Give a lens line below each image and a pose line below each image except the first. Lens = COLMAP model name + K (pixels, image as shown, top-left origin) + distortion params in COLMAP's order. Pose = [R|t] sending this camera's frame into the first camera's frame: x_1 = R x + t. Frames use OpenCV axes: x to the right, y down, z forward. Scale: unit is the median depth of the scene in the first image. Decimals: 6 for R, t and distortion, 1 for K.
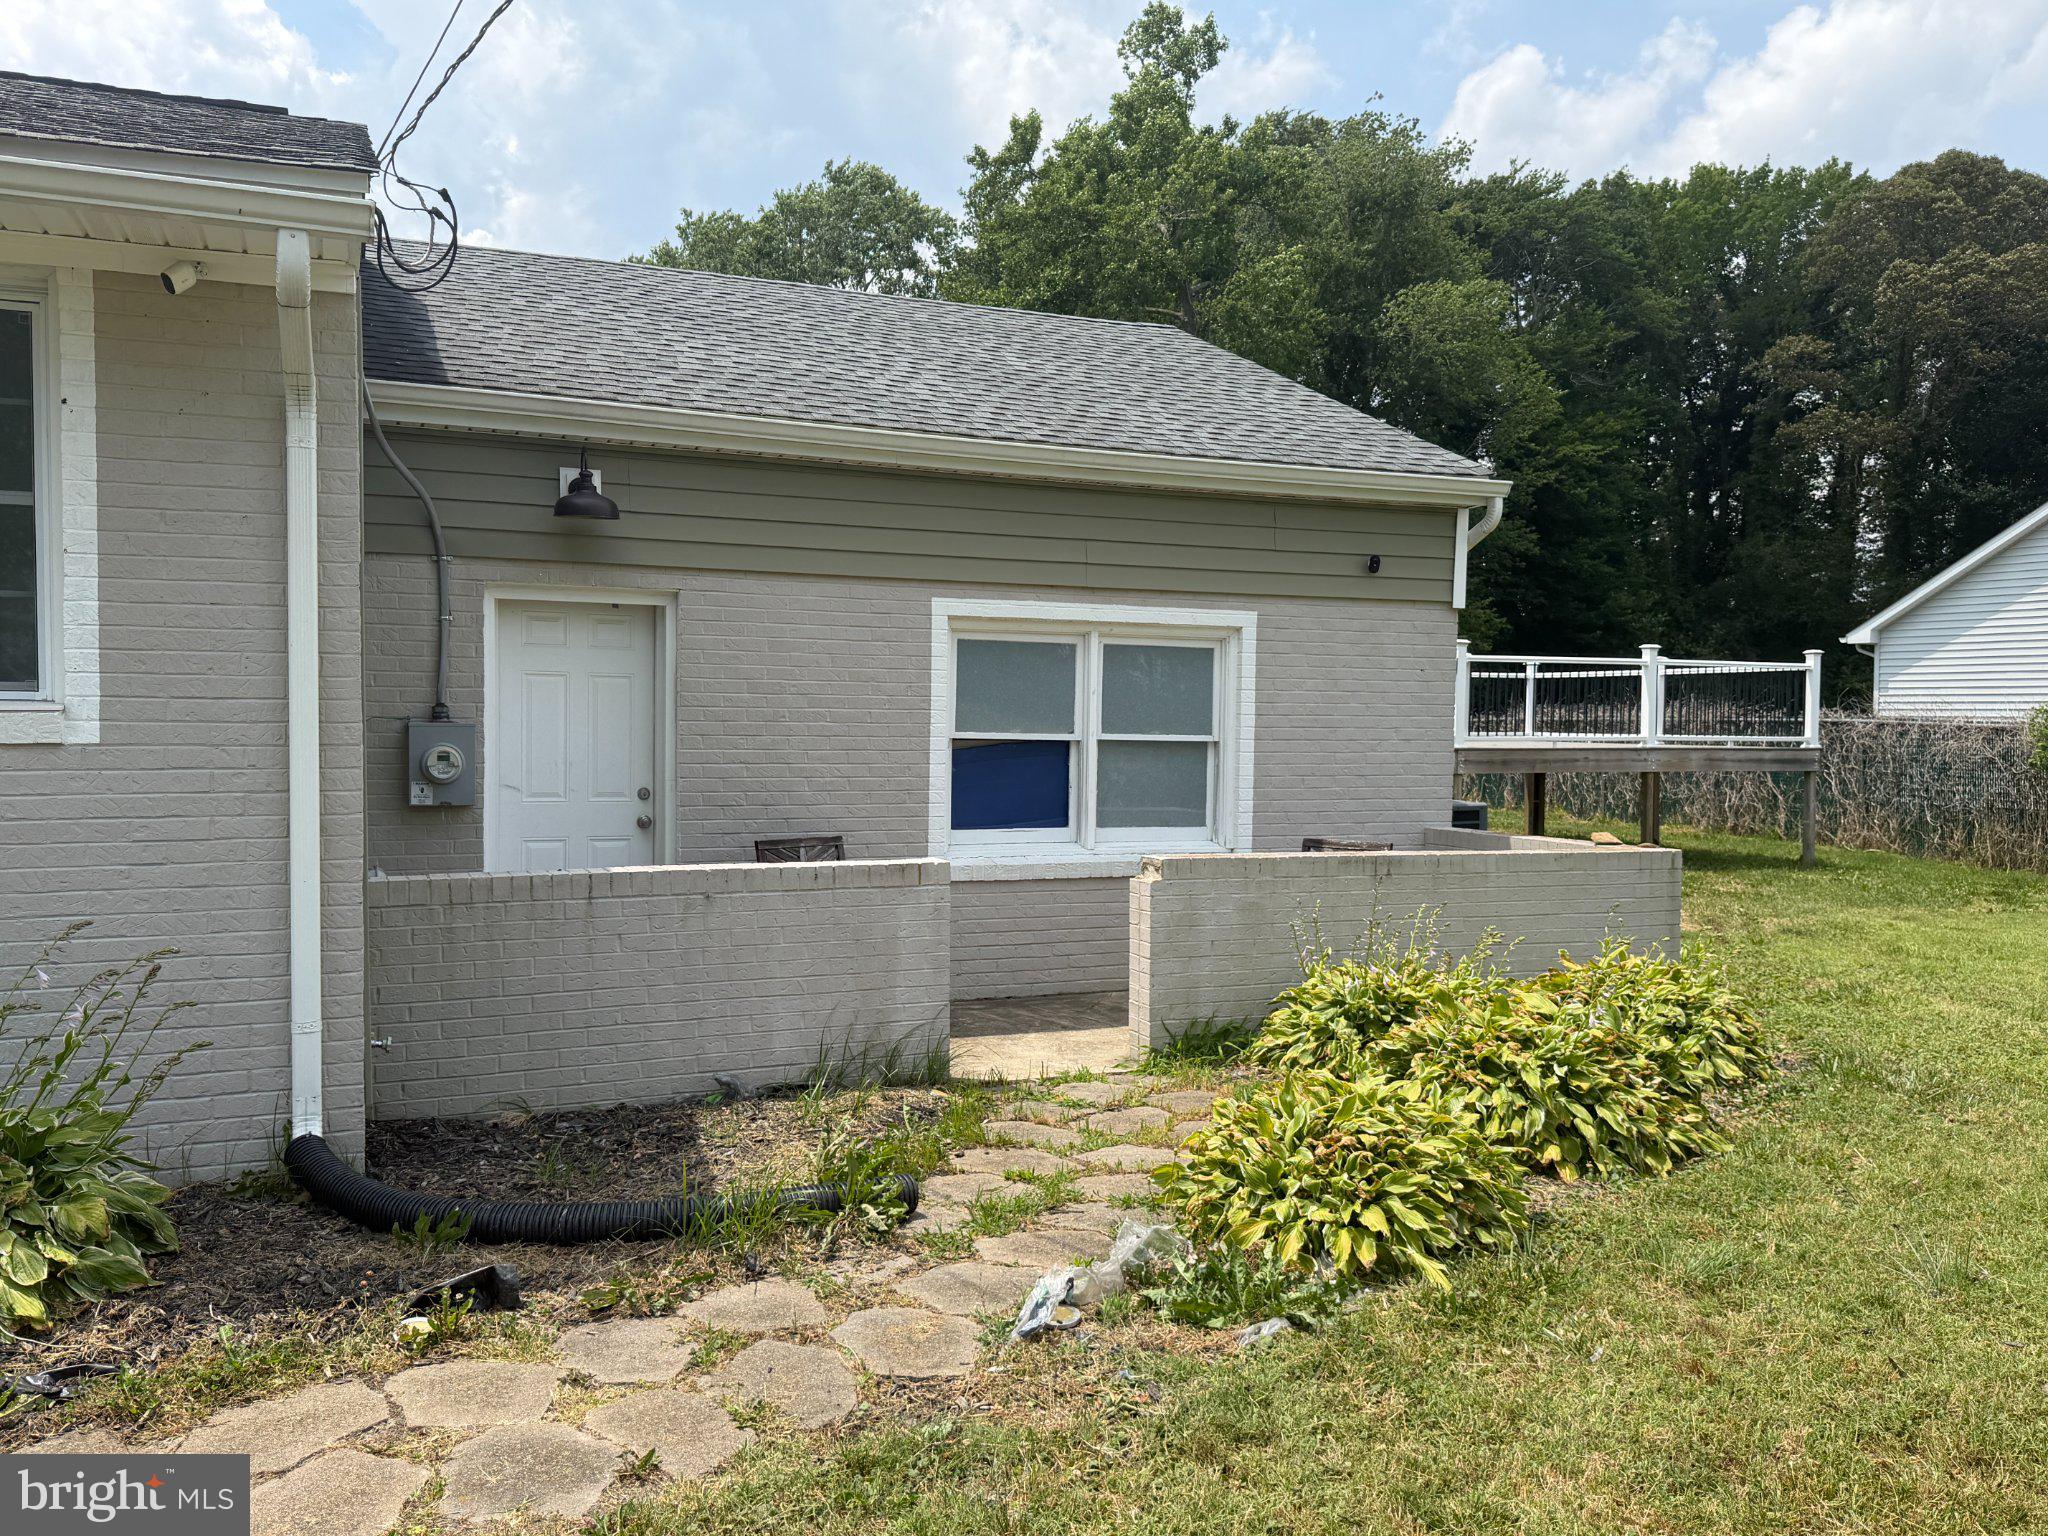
lens RADIAL K [[1604.7, 0, 1024.6], [0, 1604.7, 768.4], [0, 0, 1]] dist [-0.005217, -0.001966]
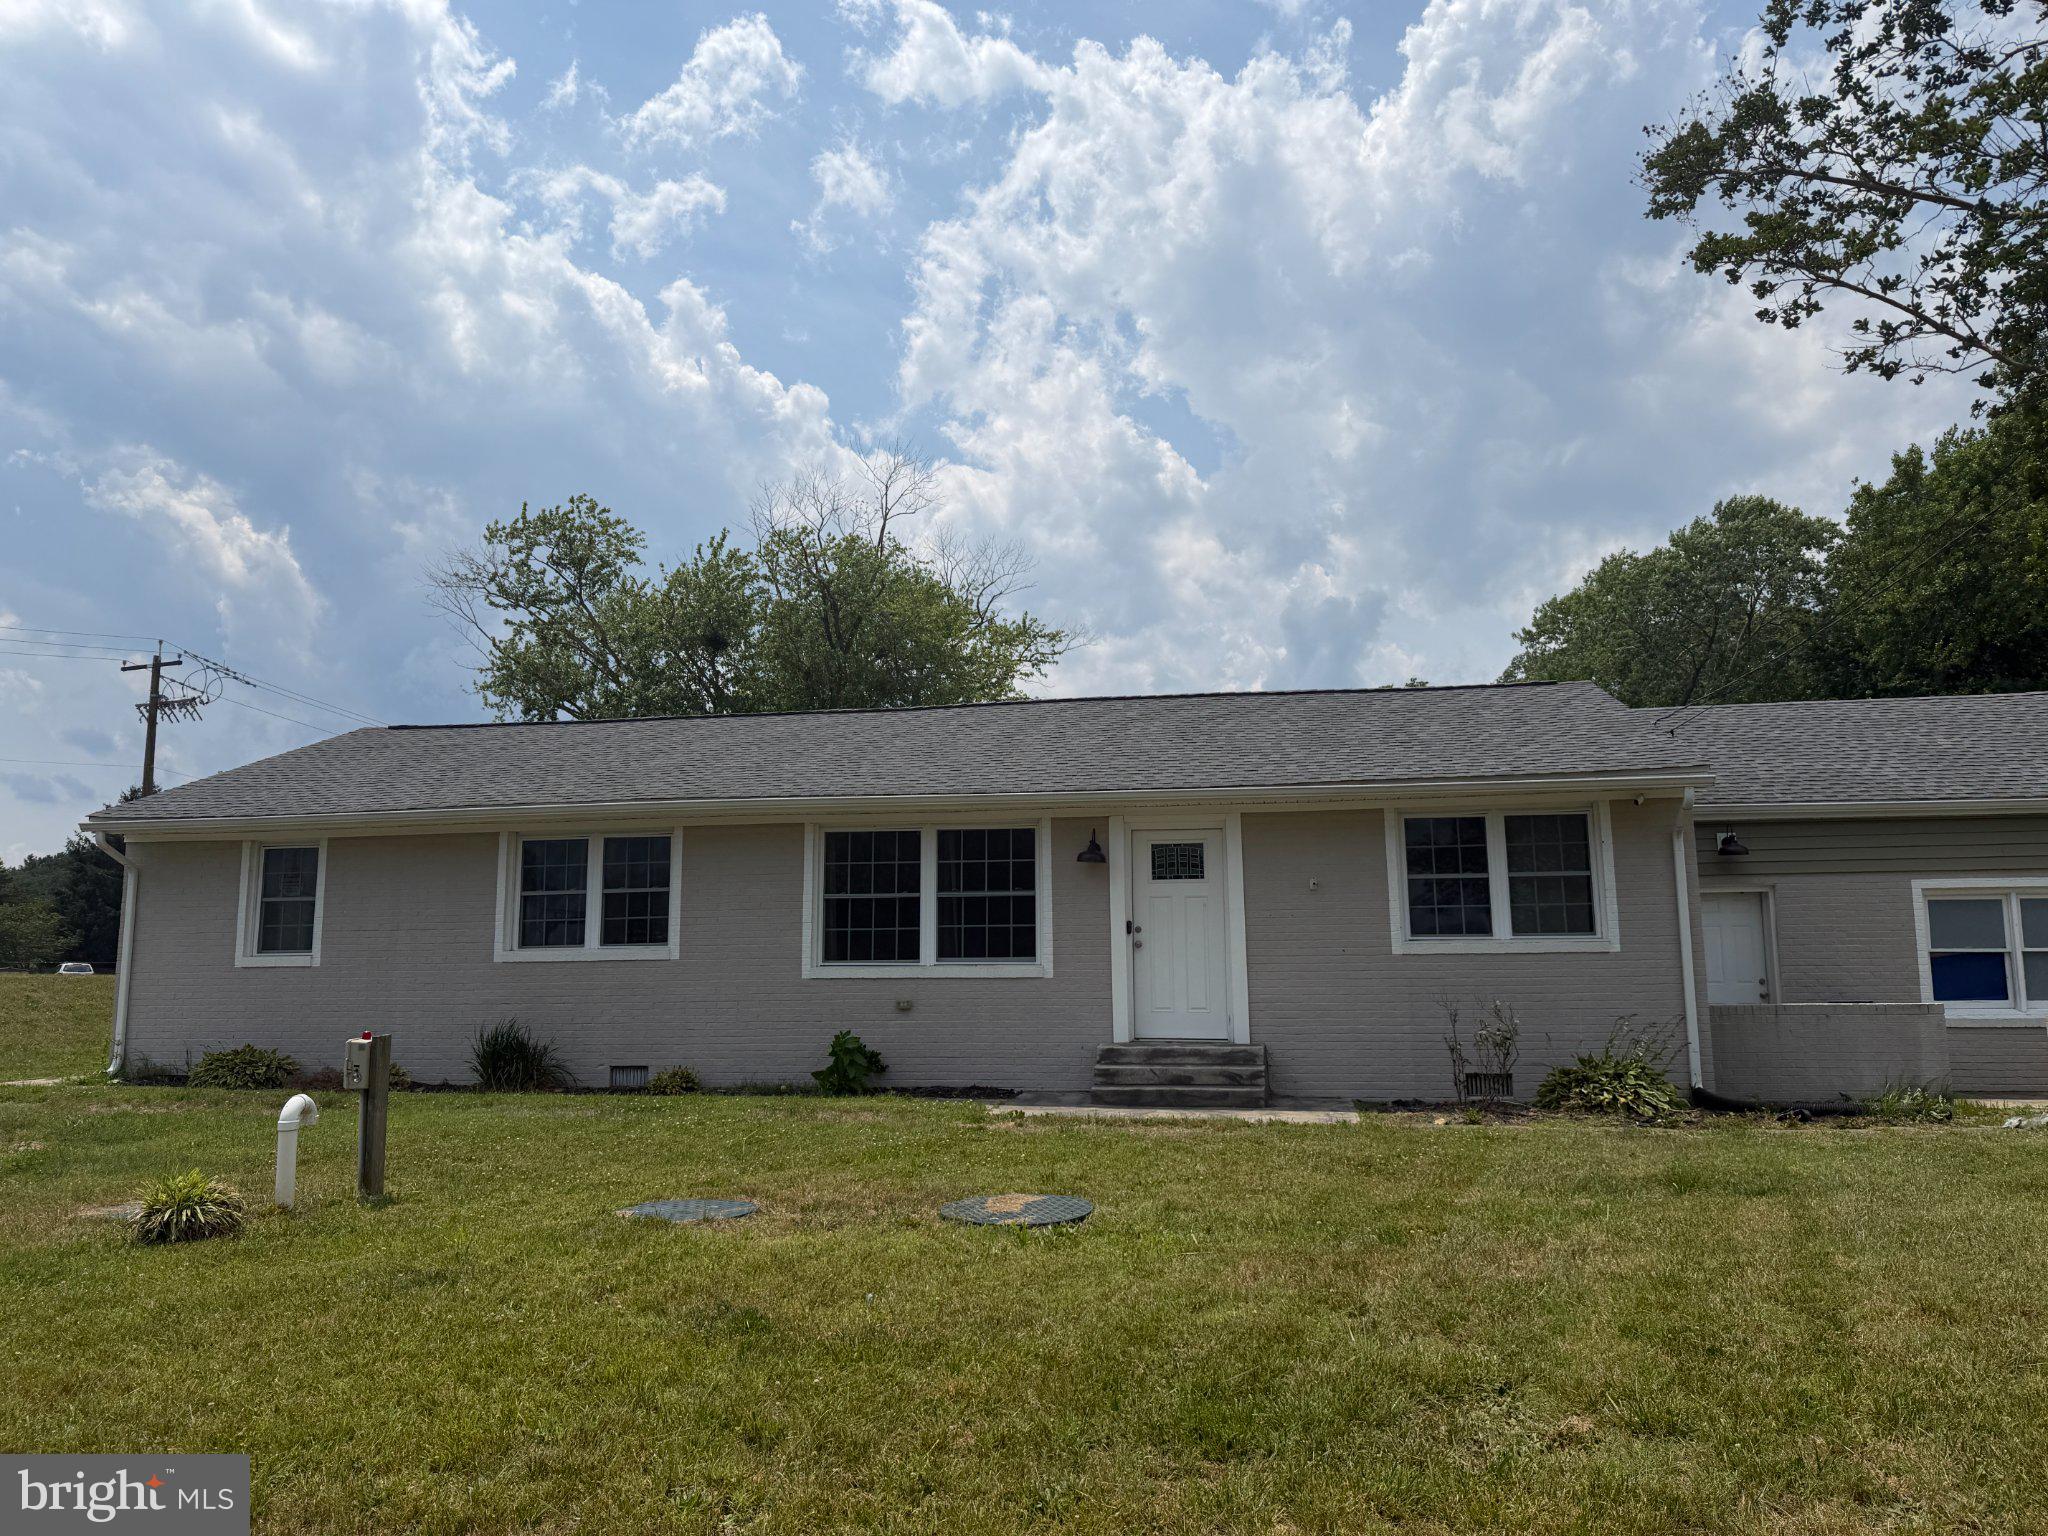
lens RADIAL K [[1446.5, 0, 1031.0], [0, 1446.5, 773.8], [0, 0, 1]] dist [0.022614, -0.023785]
pose [[0.846433, -0.092261, -0.524441, -0.022968], [0.002995, 0.985685, -0.168569, 0.059139], [0.532487, 0.141112, 0.834593, -1.022131]]
